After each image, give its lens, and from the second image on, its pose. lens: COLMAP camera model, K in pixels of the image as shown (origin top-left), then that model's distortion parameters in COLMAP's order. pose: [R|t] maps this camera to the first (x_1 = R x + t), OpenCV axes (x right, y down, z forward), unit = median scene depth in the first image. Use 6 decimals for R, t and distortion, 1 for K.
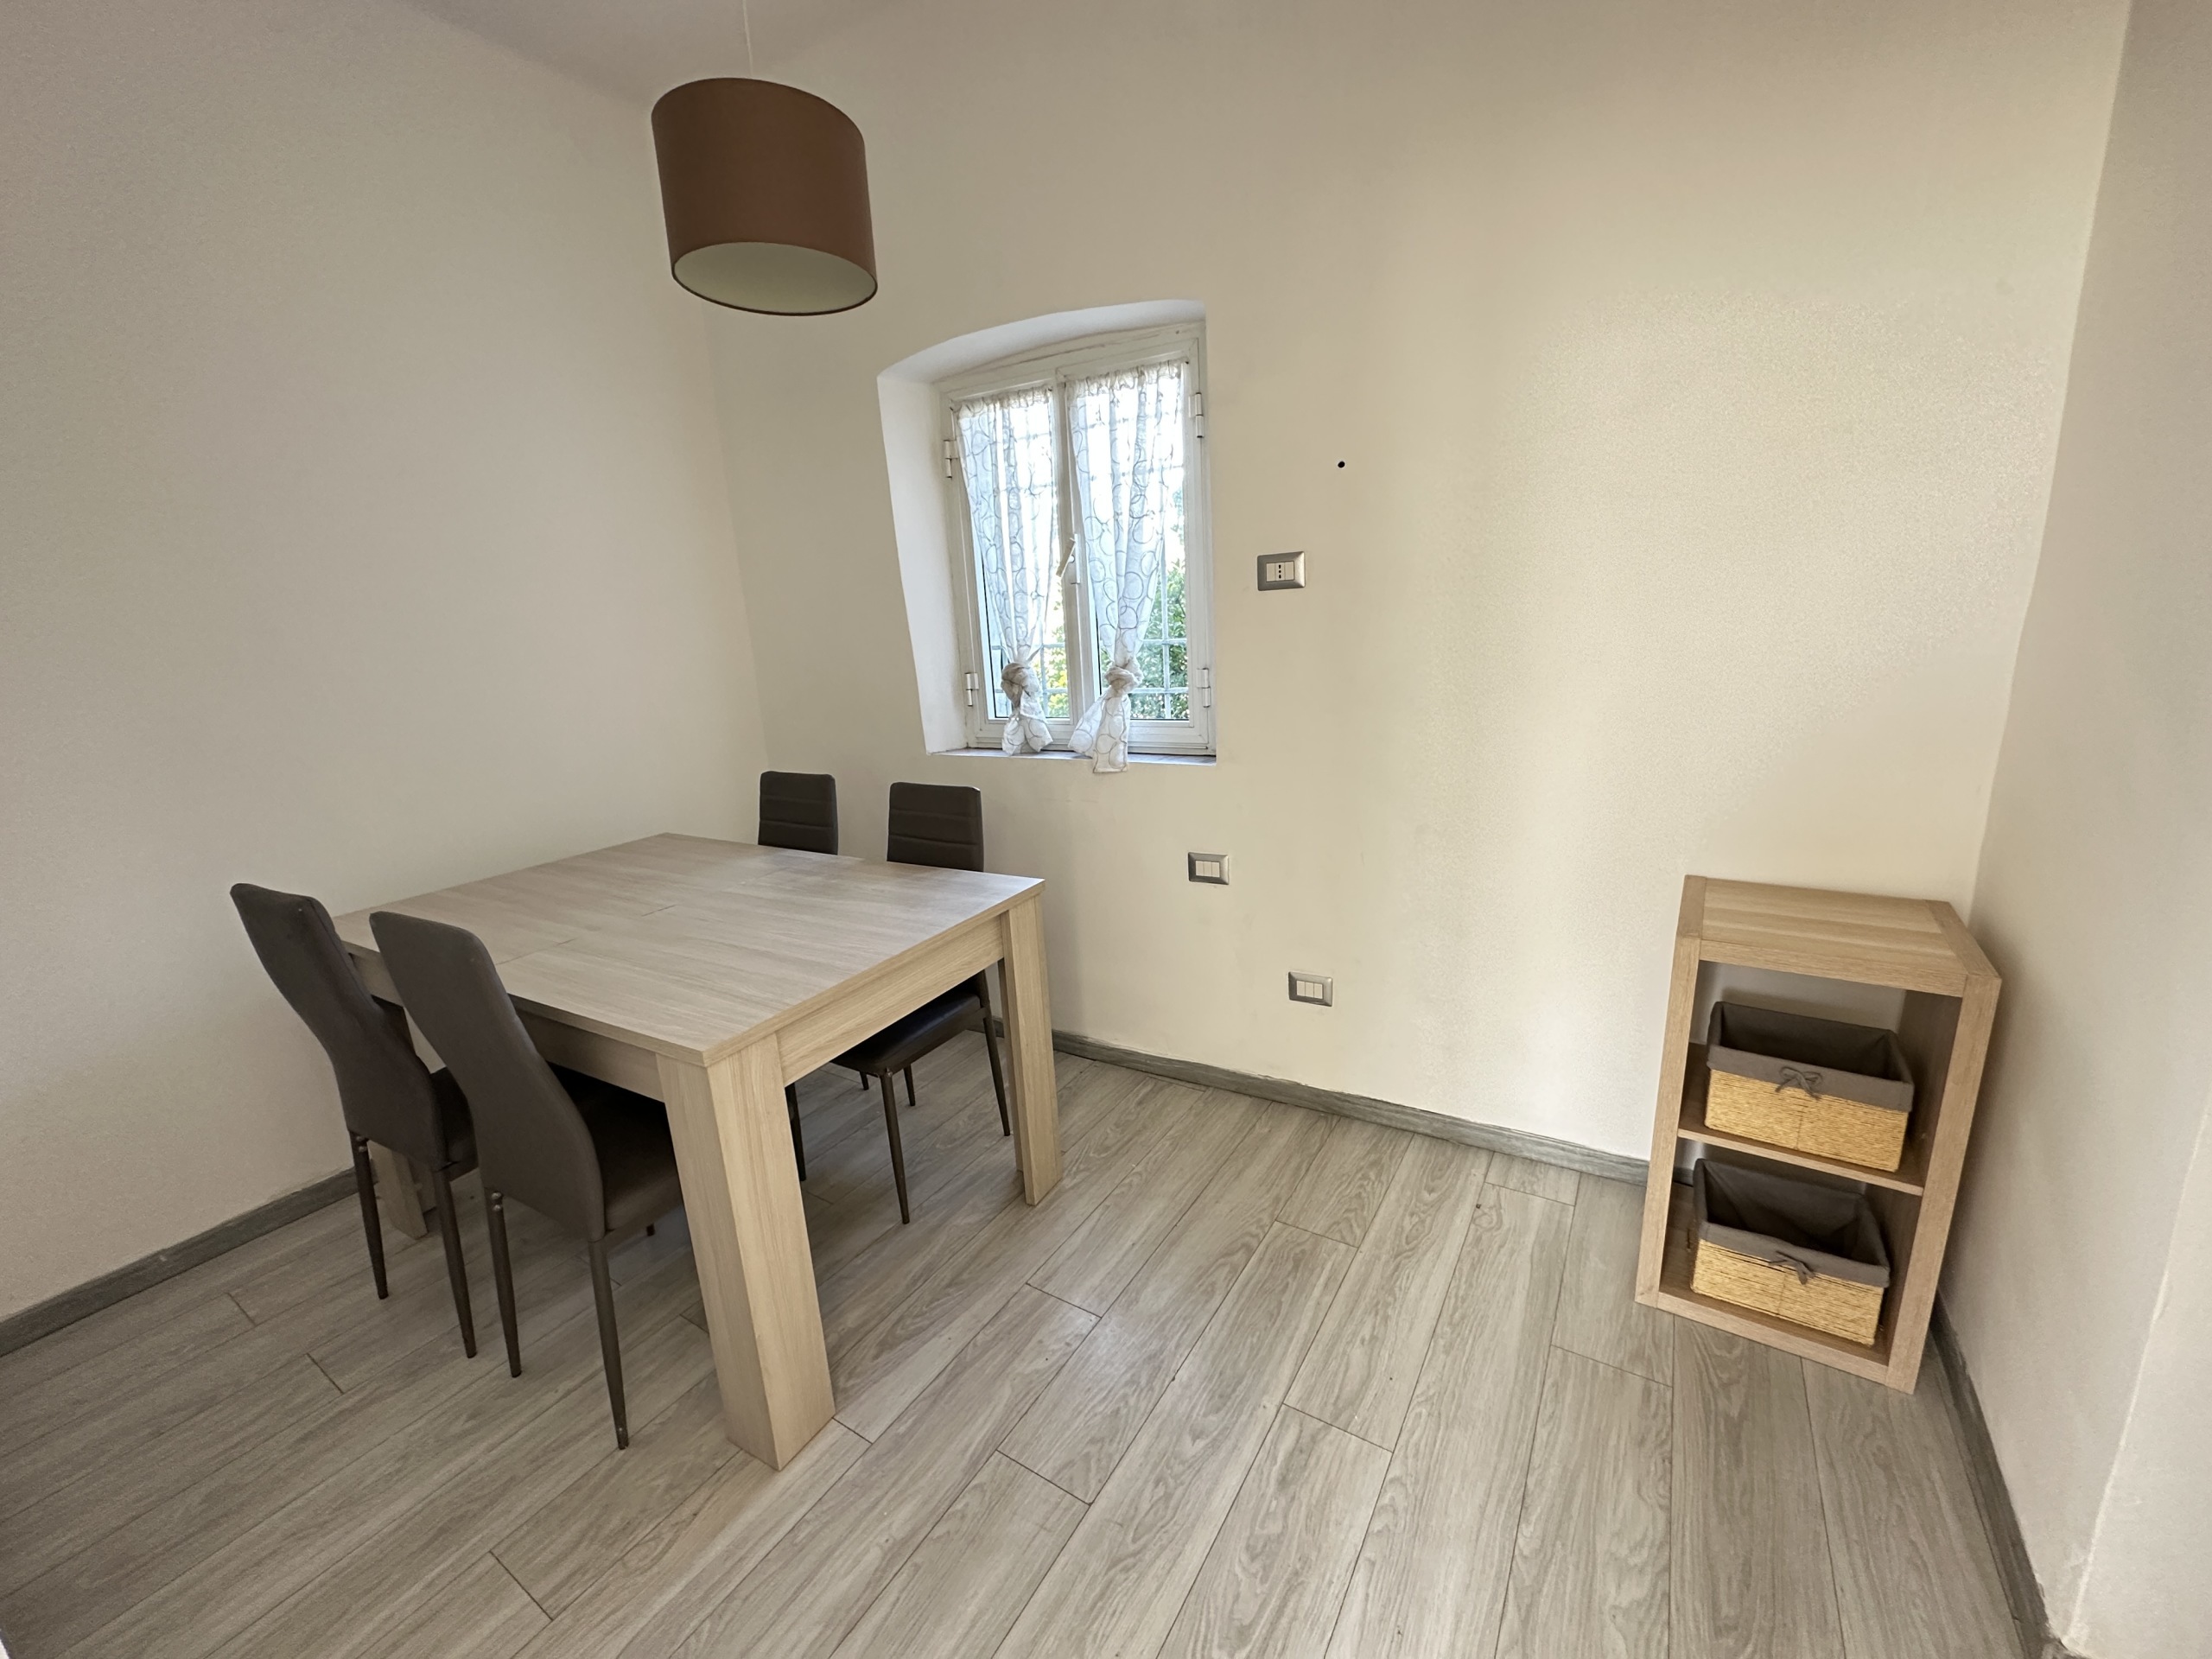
lens RADIAL K [[879.2, 0, 1109.5], [0, 879.2, 827.0], [0, 0, 1]] dist [-0.006053, 0.000840]
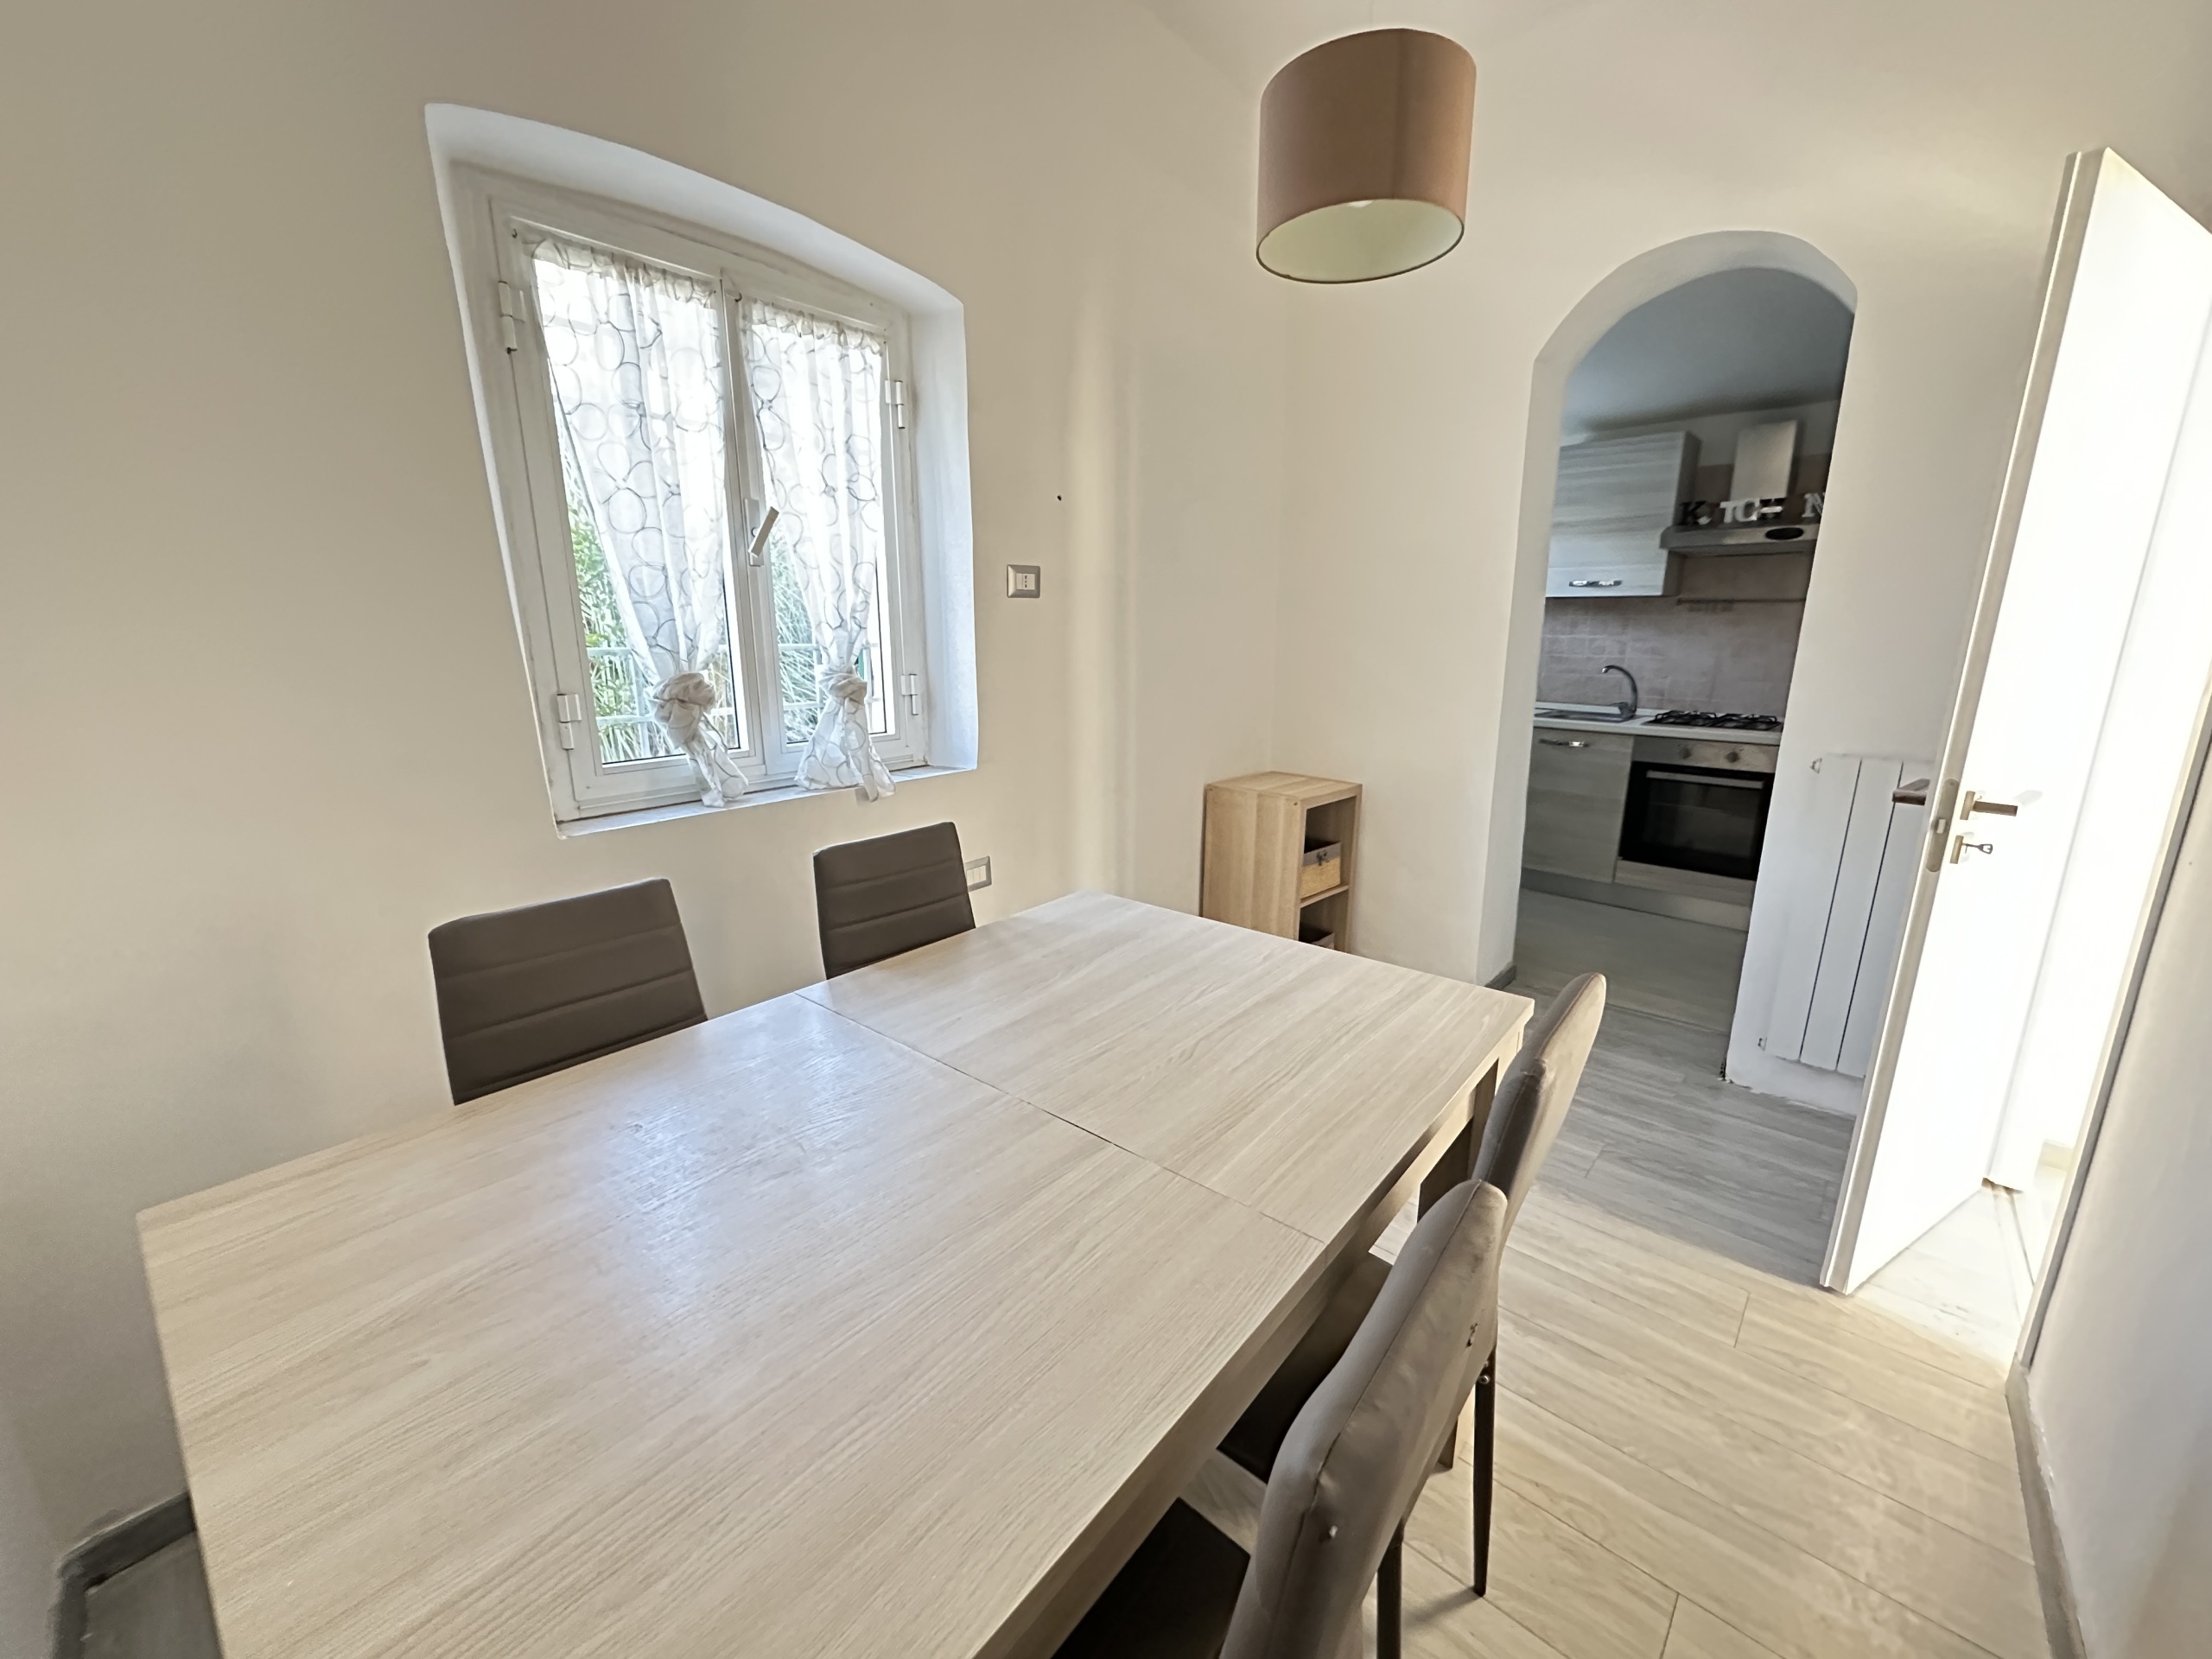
lens RADIAL K [[879.2, 0, 1109.5], [0, 879.2, 827.0], [0, 0, 1]] dist [-0.006053, 0.000840]
pose [[0.175575, -0.173803, 0.969002, -0.858253], [0.222159, 0.965898, 0.132993, -0.109542], [-0.959072, 0.191922, 0.208199, 0.686487]]
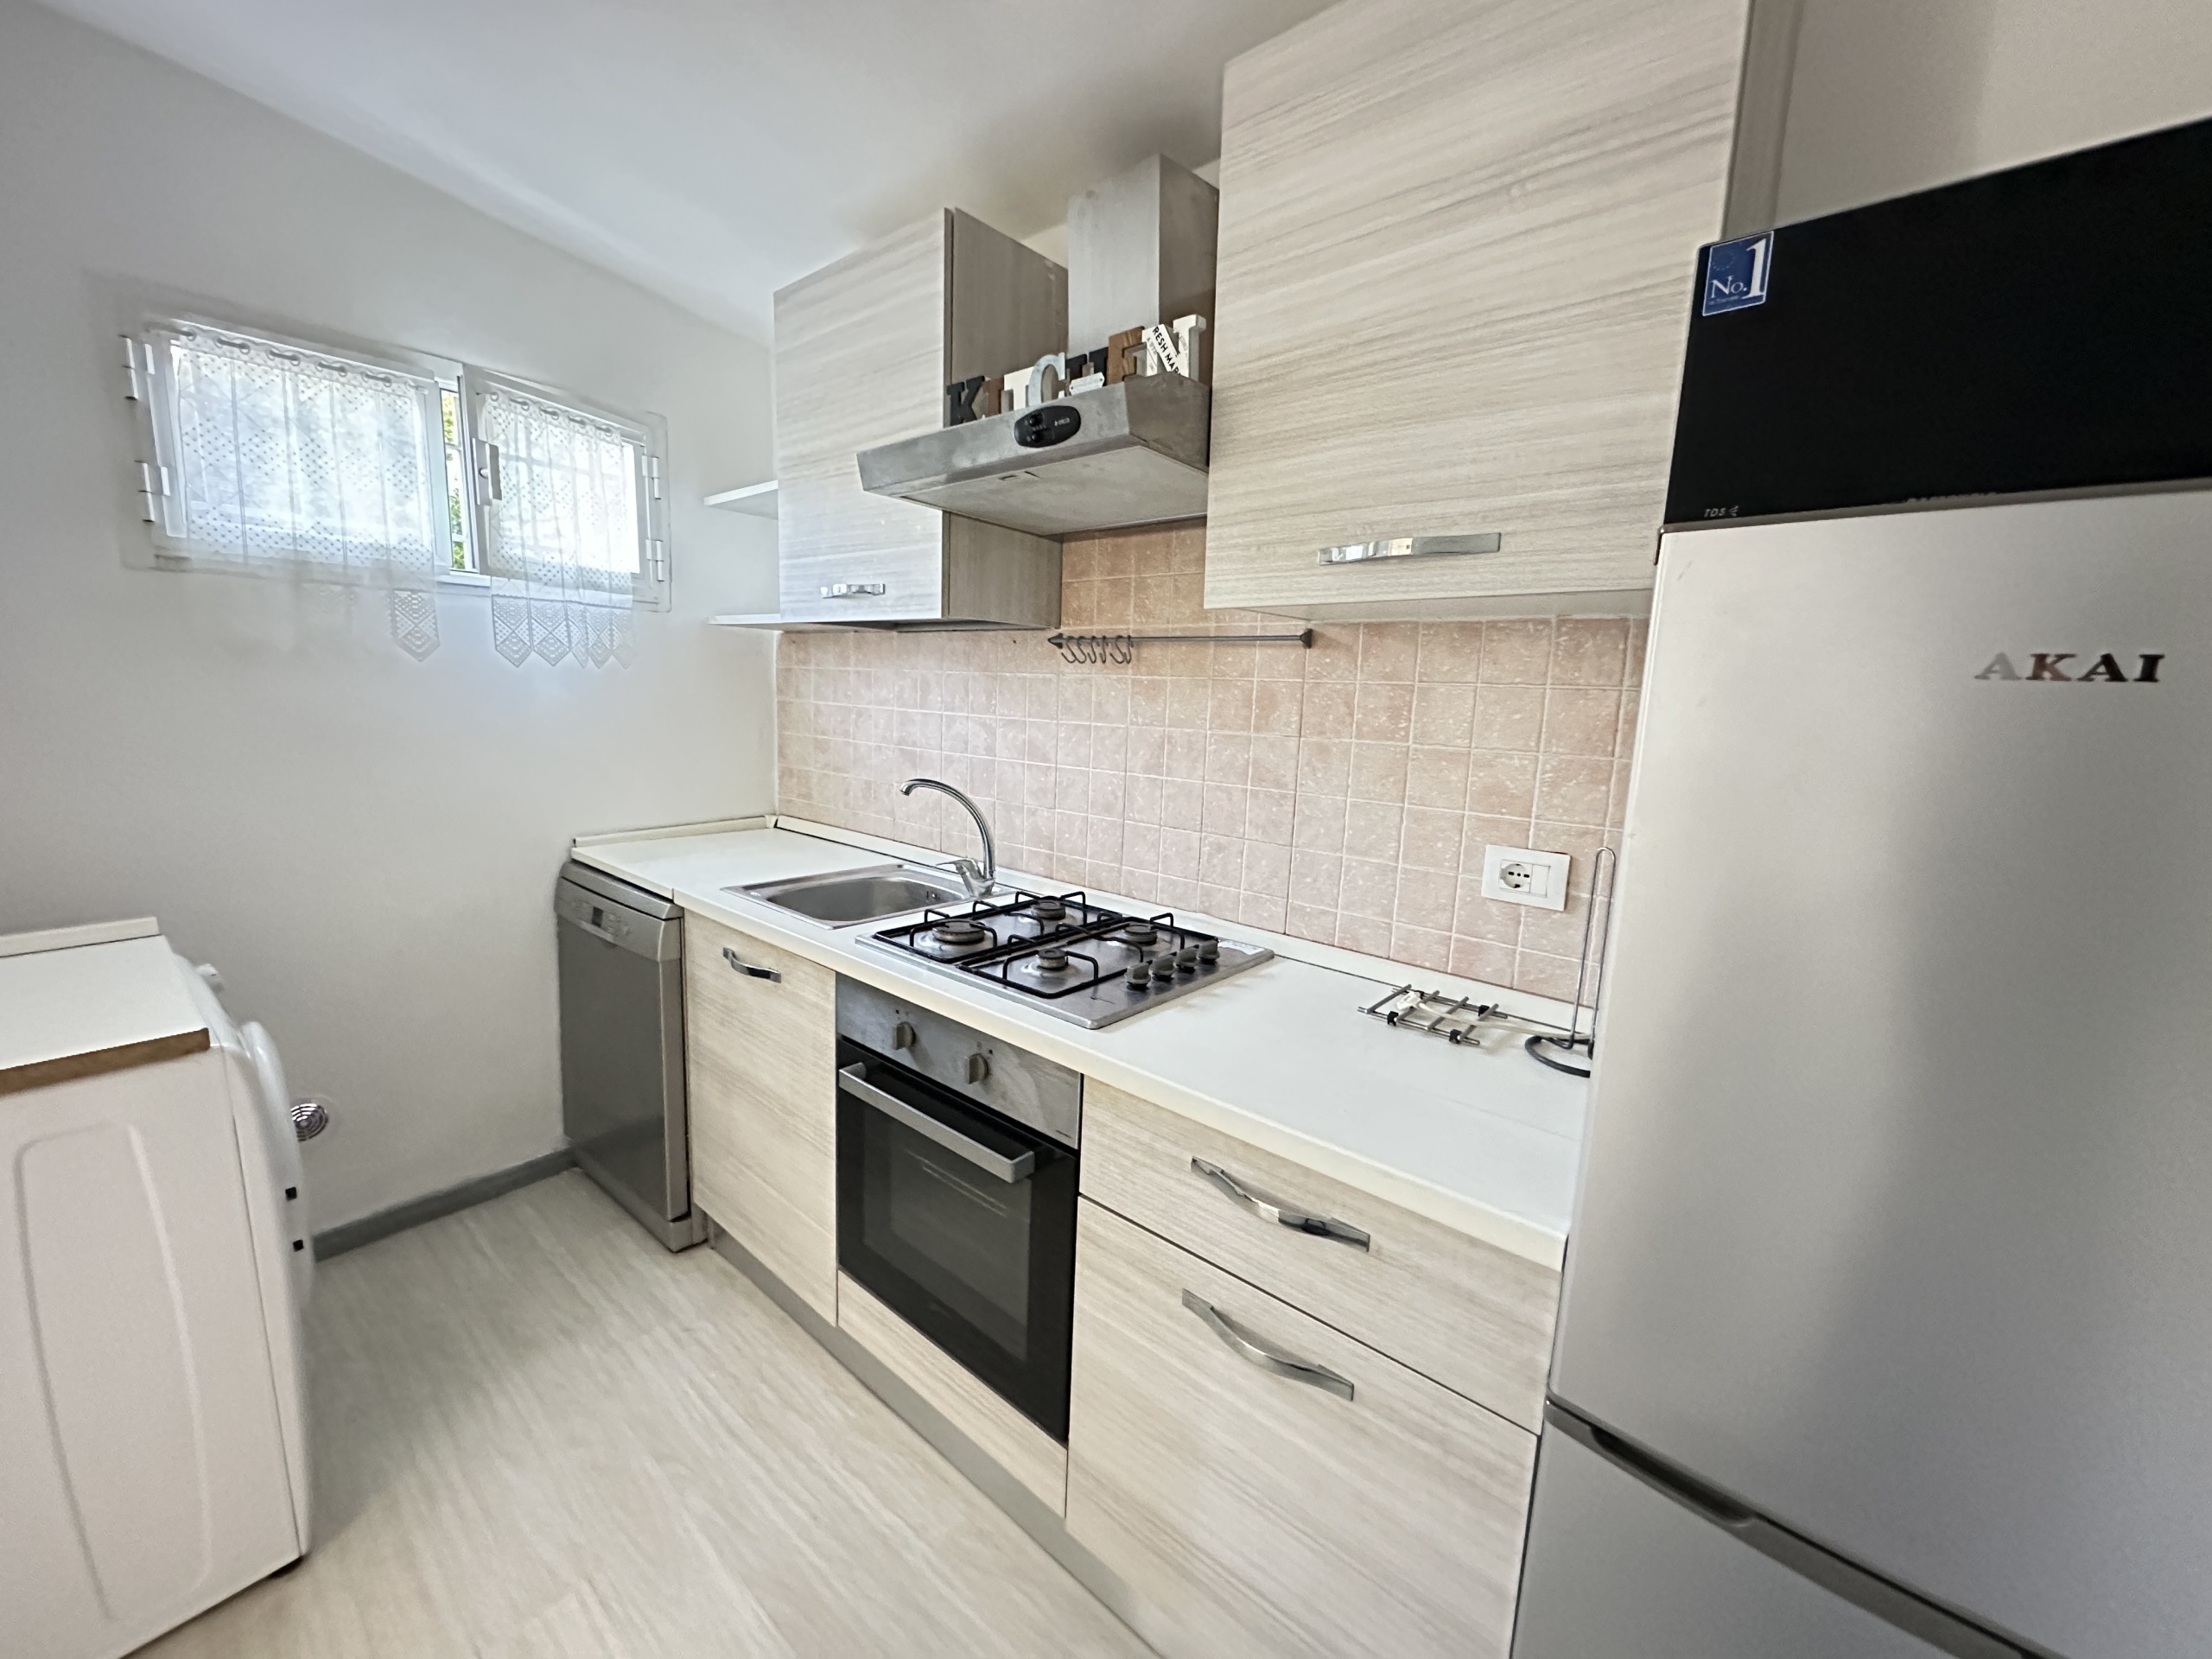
lens RADIAL K [[879.2, 0, 1109.5], [0, 879.2, 827.0], [0, 0, 1]] dist [-0.006053, 0.000840]
pose [[0.141011, -0.106616, 0.984251, -0.533548], [0.191665, 0.978315, 0.078513, -0.067062], [-0.971278, 0.177575, 0.158387, 0.431695]]
